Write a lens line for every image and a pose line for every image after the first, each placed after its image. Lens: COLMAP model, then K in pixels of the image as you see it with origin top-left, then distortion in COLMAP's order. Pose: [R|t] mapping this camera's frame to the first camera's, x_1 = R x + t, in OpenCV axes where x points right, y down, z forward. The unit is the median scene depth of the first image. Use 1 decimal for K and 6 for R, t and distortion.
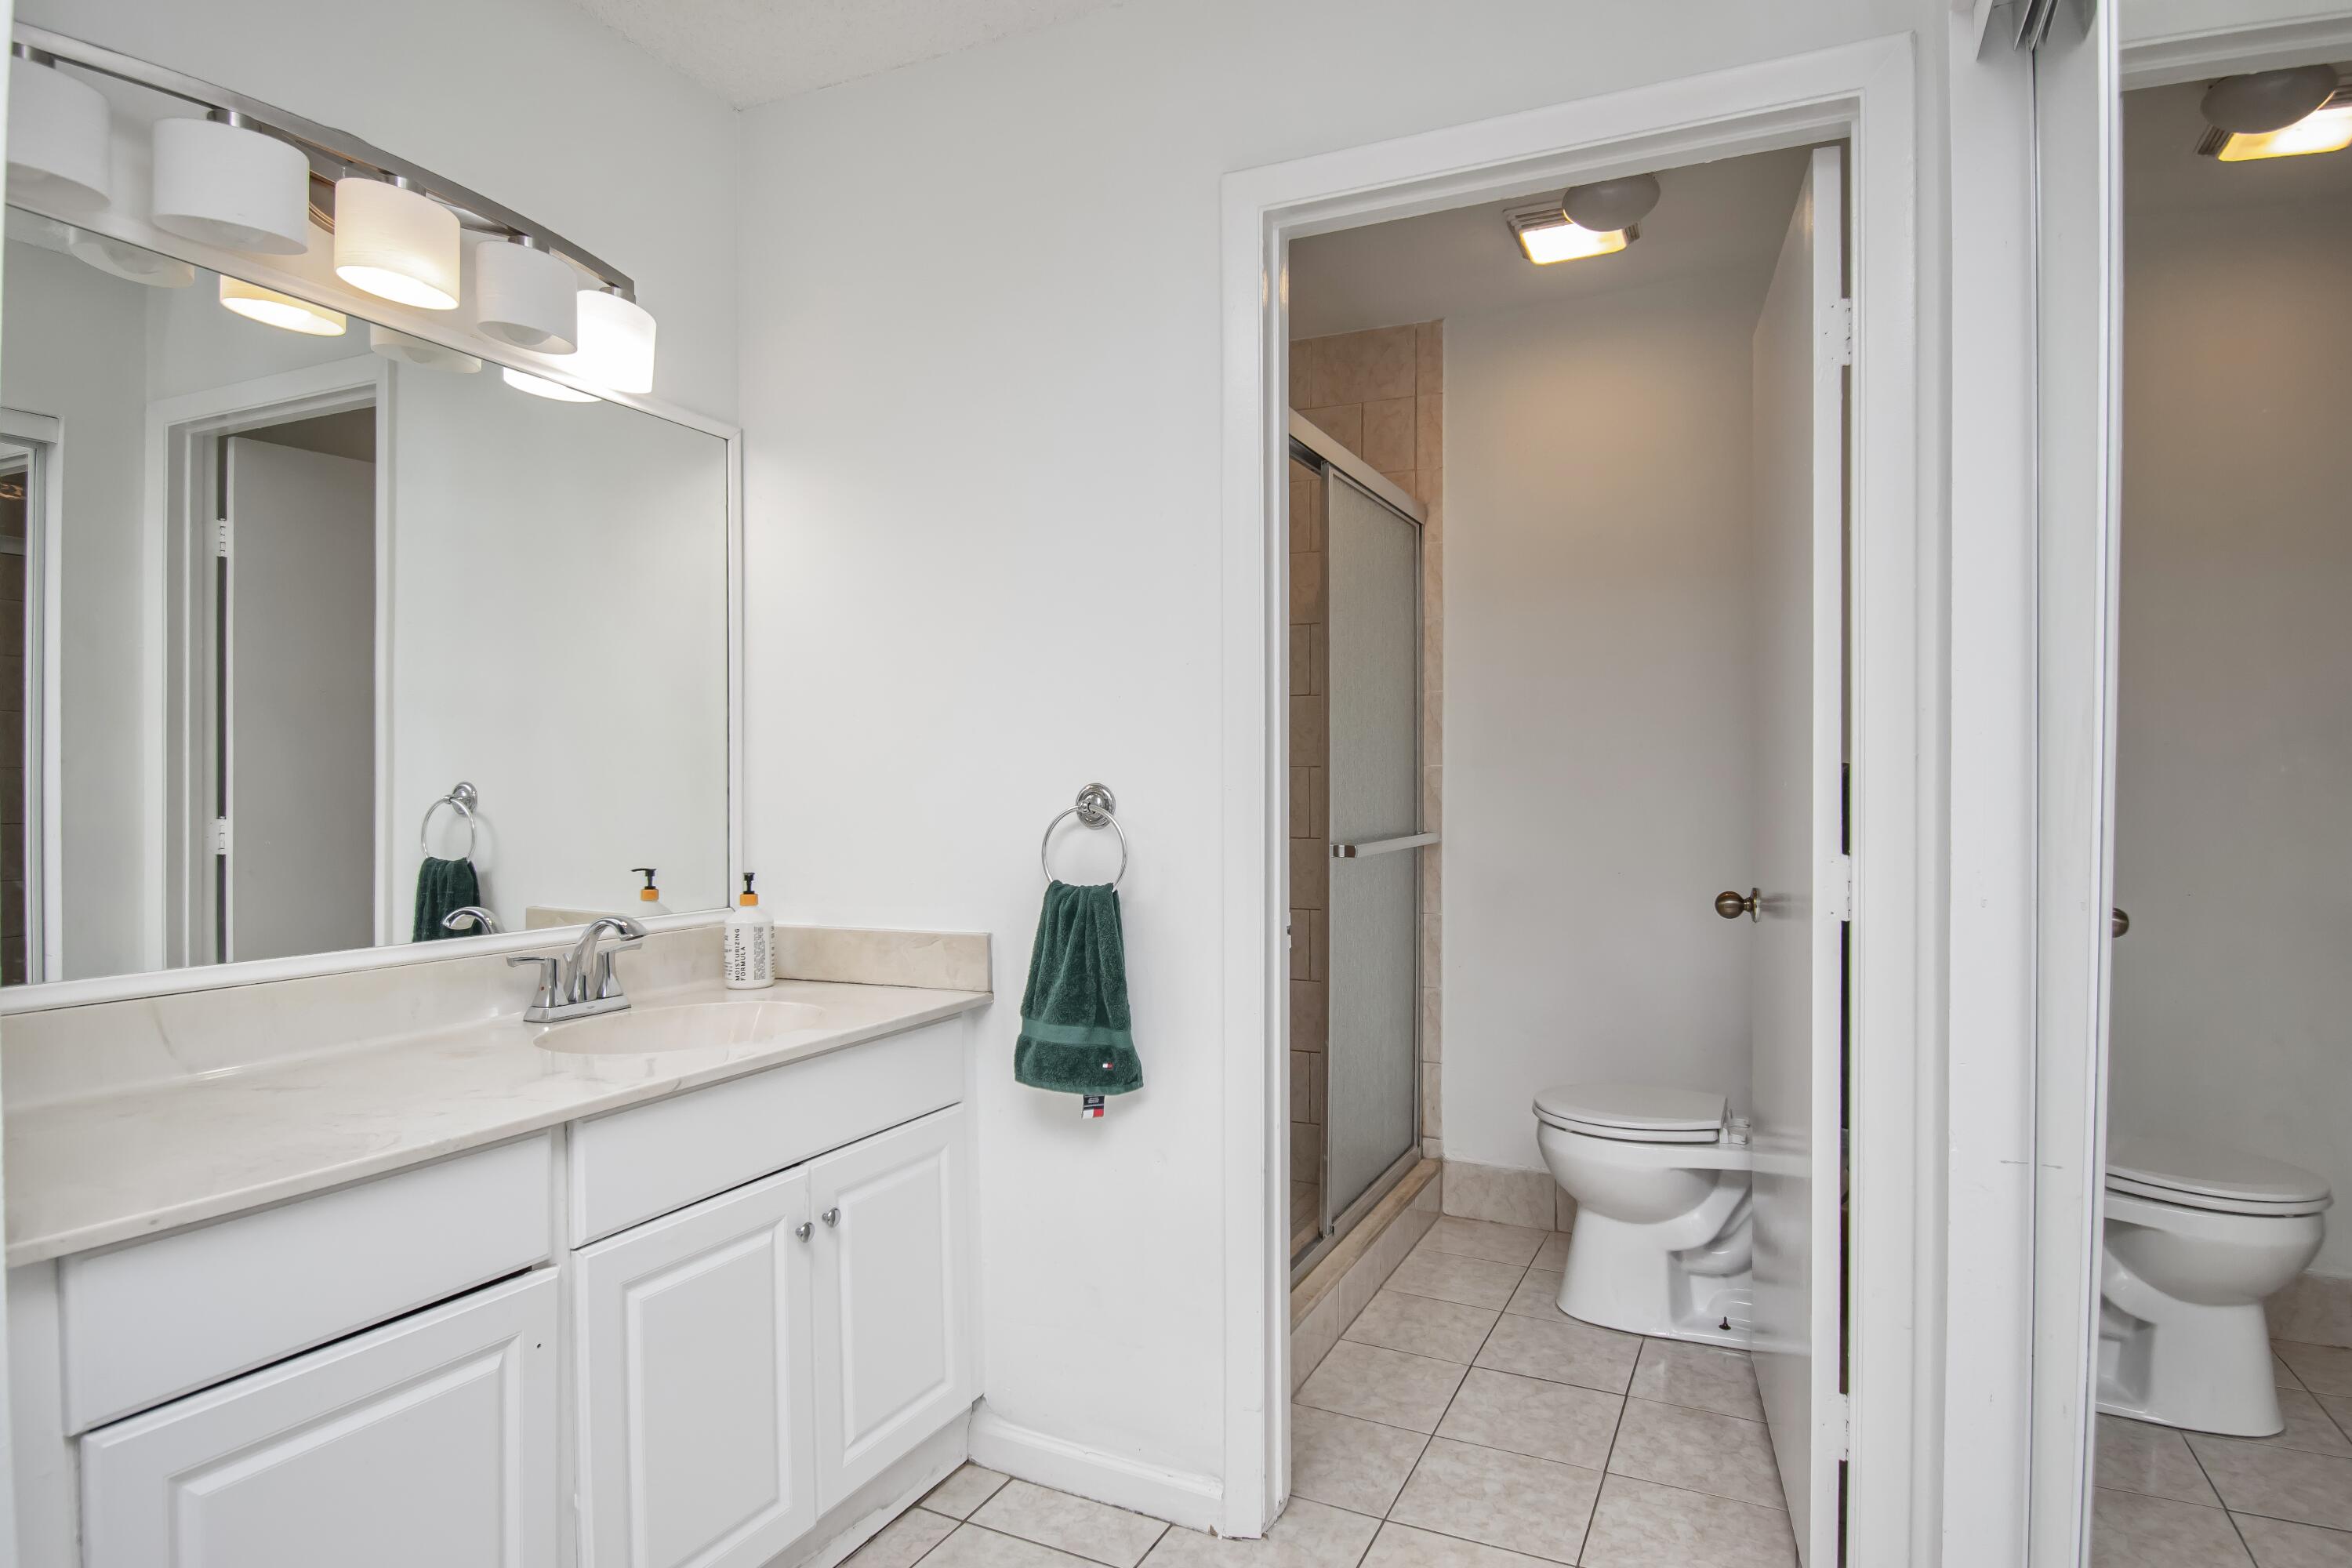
lens RADIAL K [[1267.1, 0, 1179.2], [0, 1267.1, 781.9], [0, 0, 1]] dist [0.007634, -0.018224]
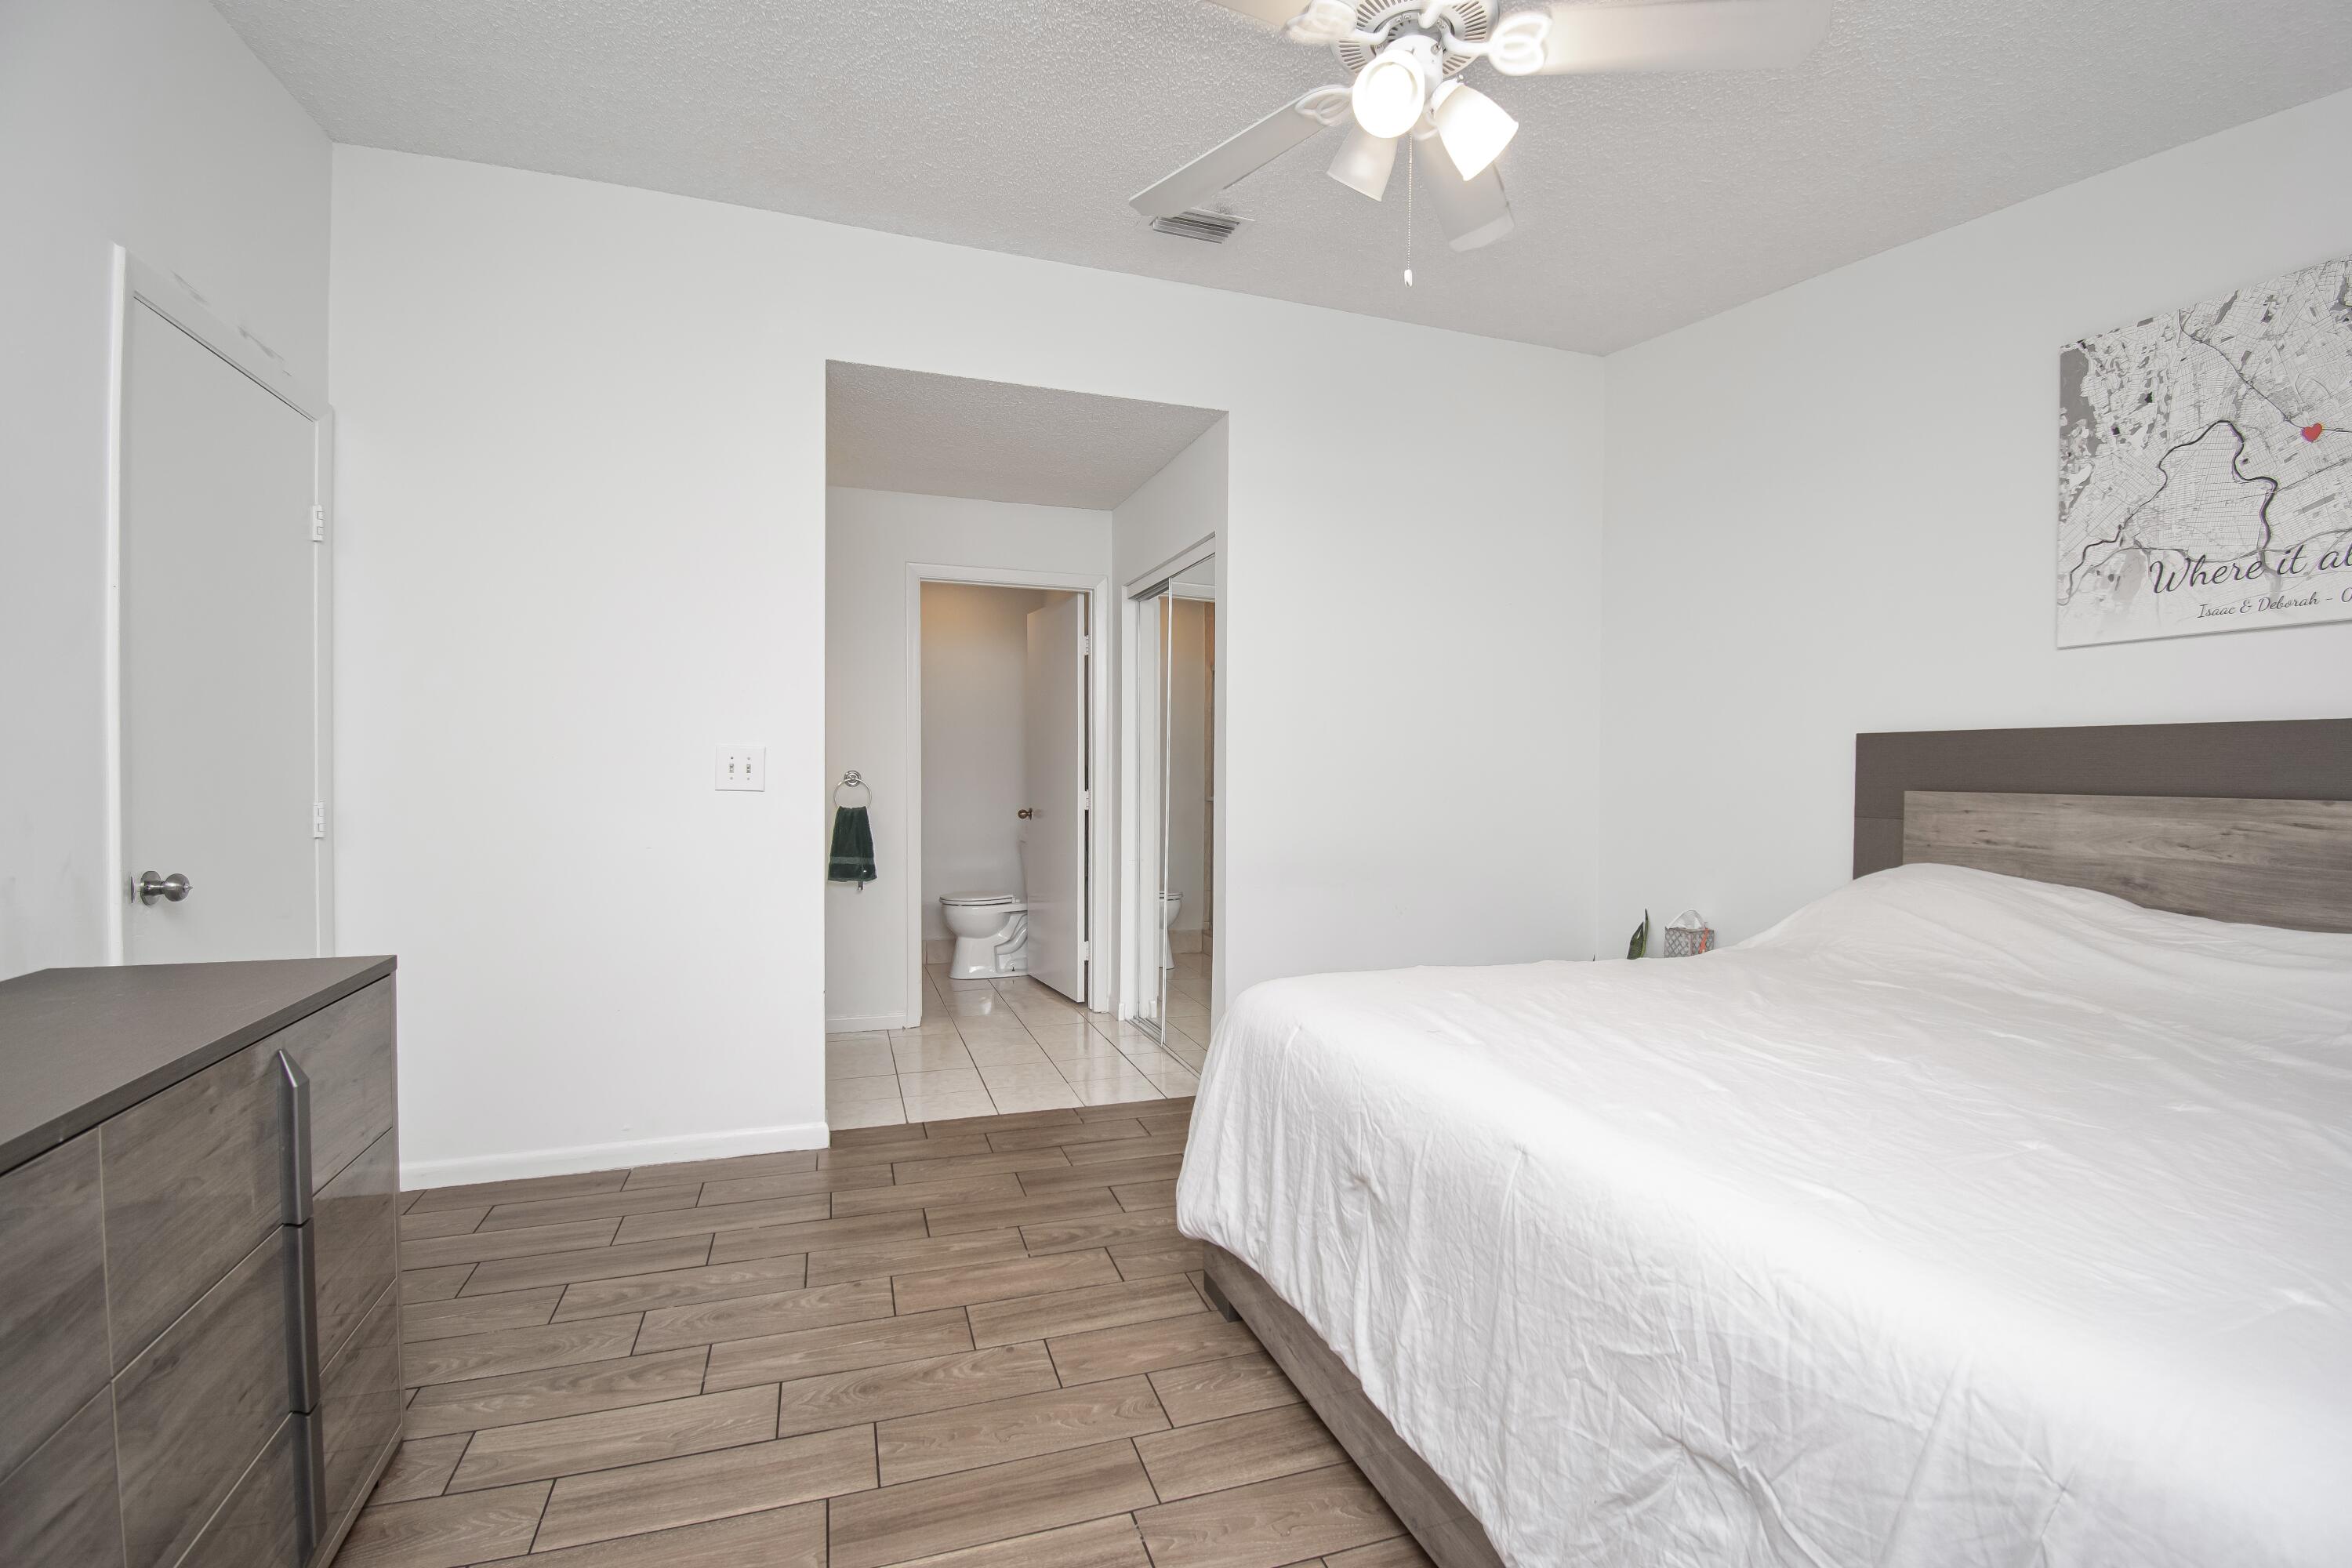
lens RADIAL K [[1042.4, 0, 1181.0], [0, 1042.4, 790.2], [0, 0, 1]] dist [0.007992, -0.017973]
pose [[0.712613, -0.005294, 0.701538, -0.837101], [-0.011197, 0.999758, 0.018918, -0.004888], [-0.701468, -0.021336, 0.712381, -0.803931]]
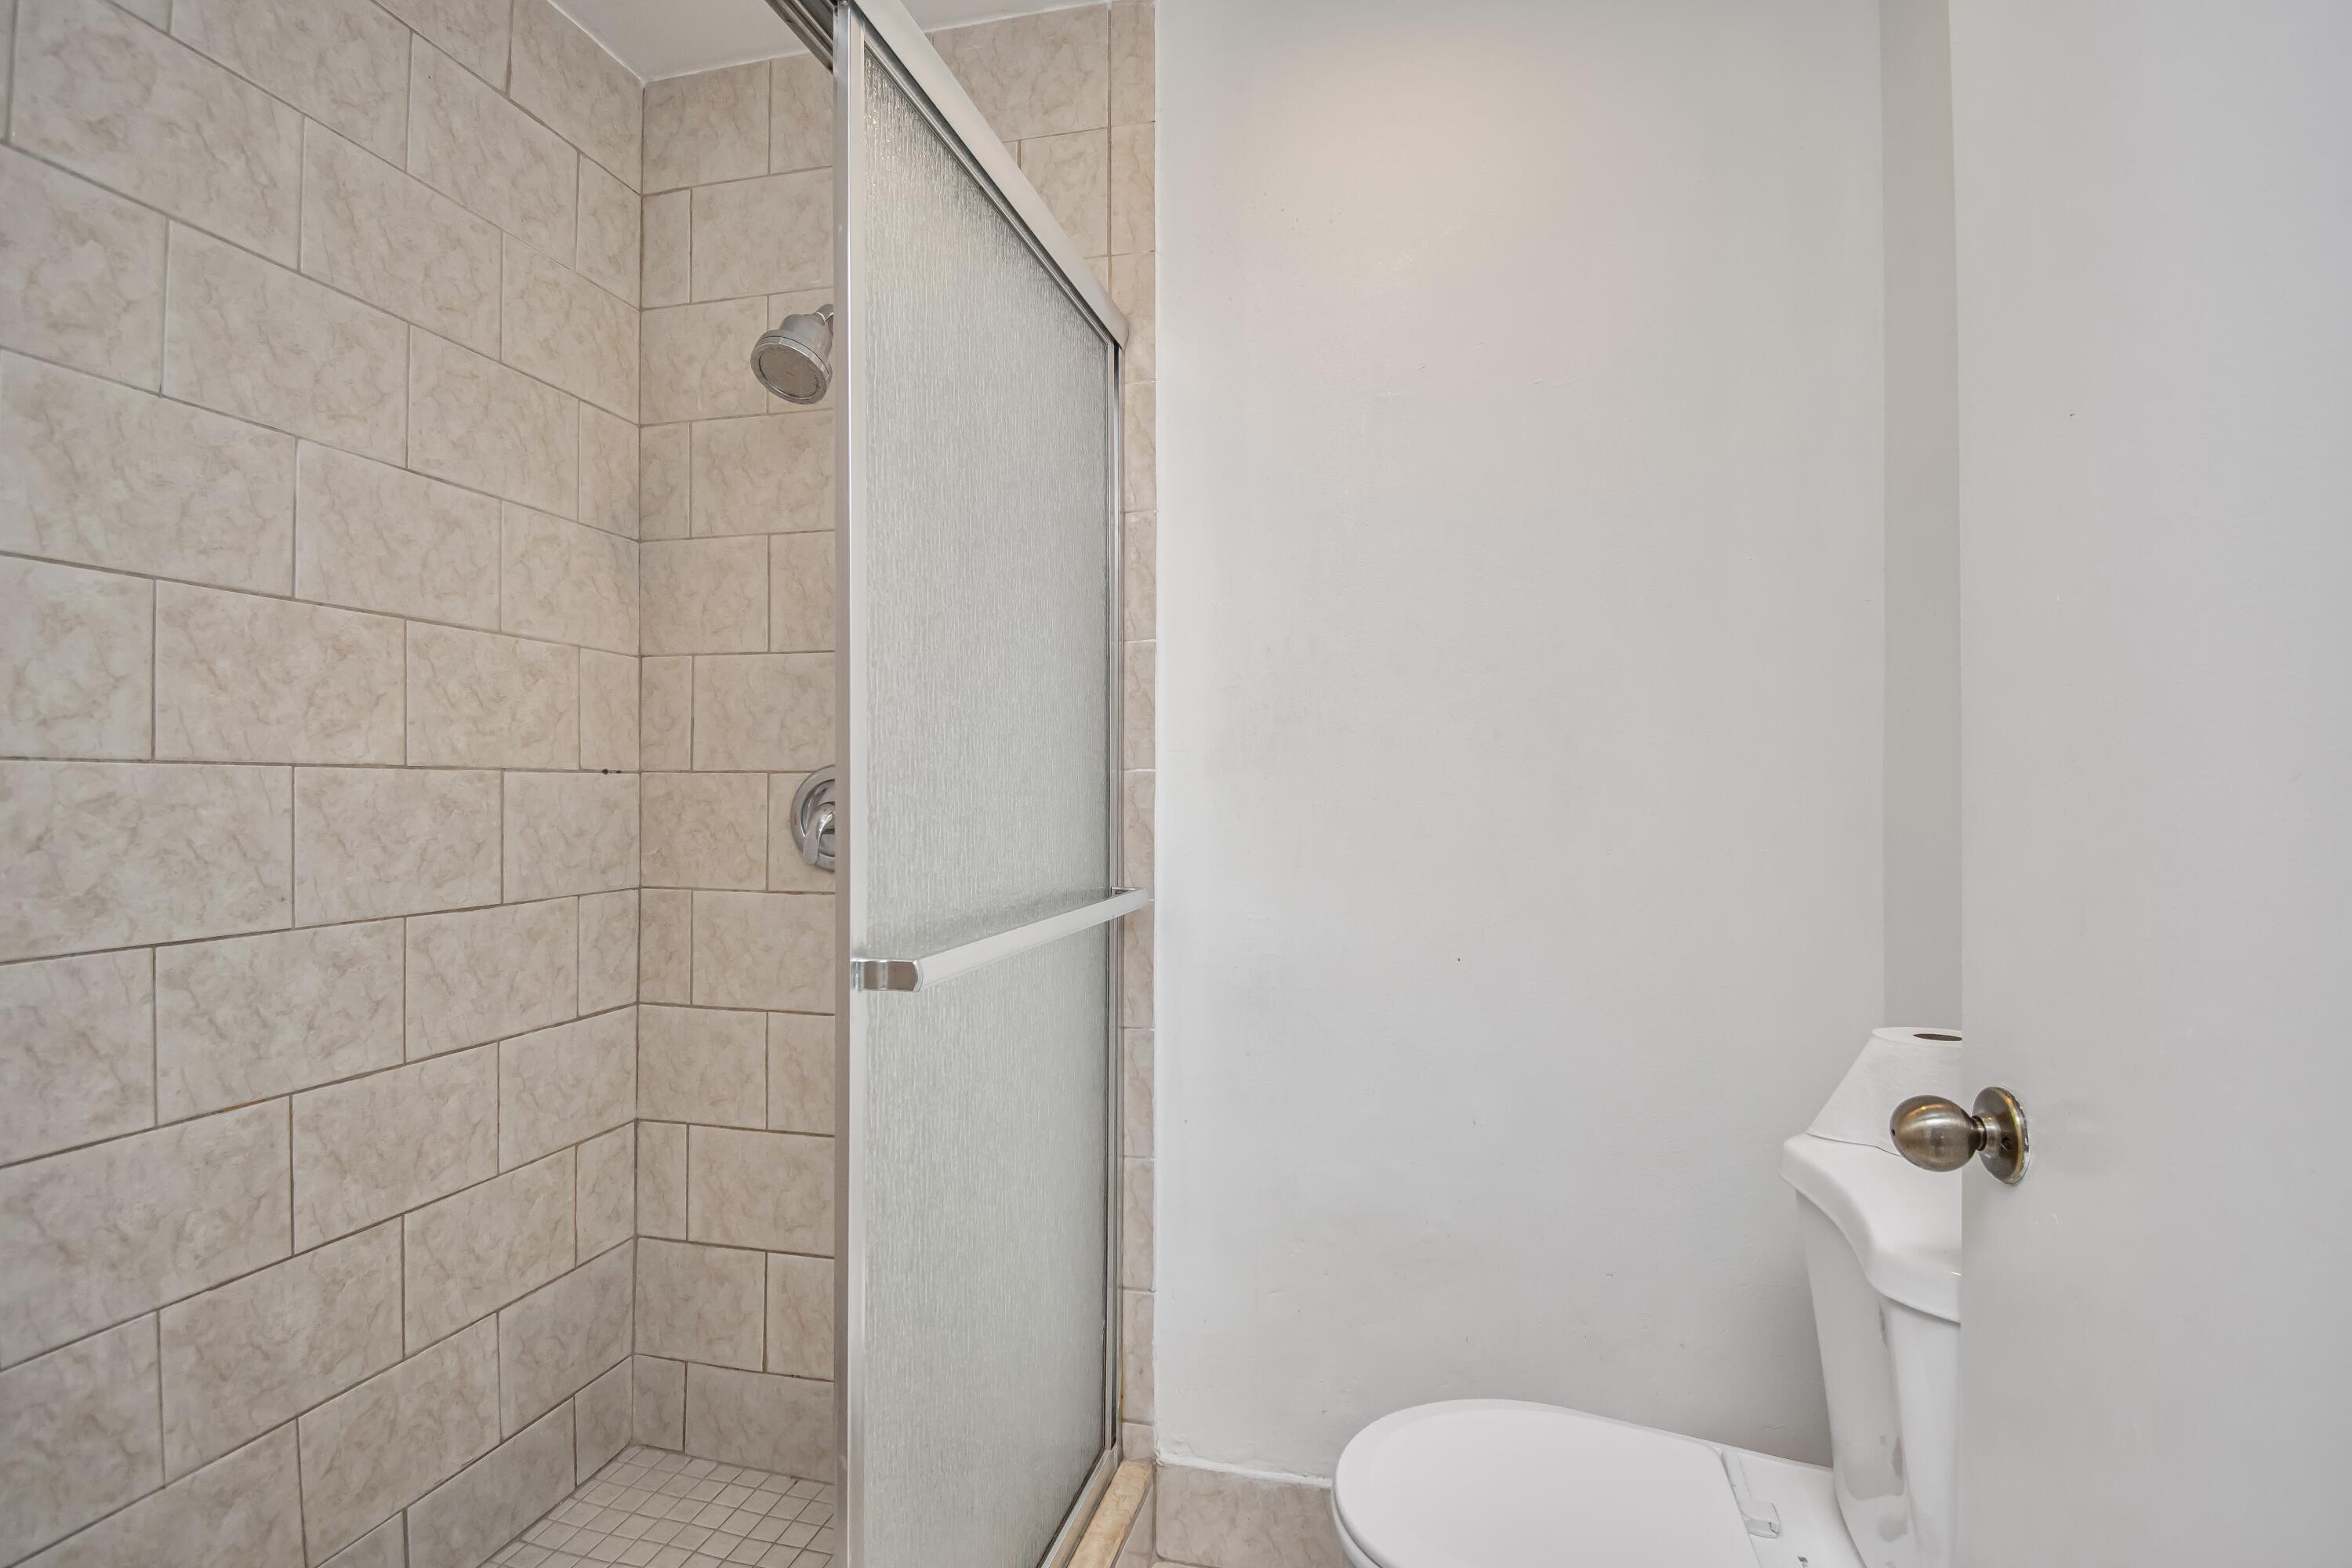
lens RADIAL K [[1042.4, 0, 1173.6], [0, 1042.4, 777.6], [0, 0, 1]] dist [0.007992, -0.017973]
pose [[0.974951, -0.000765, 0.222418, 0.110986], [0.000803, 1.000000, -0.000080, -0.011296], [-0.222418, 0.000256, 0.974951, 0.539453]]
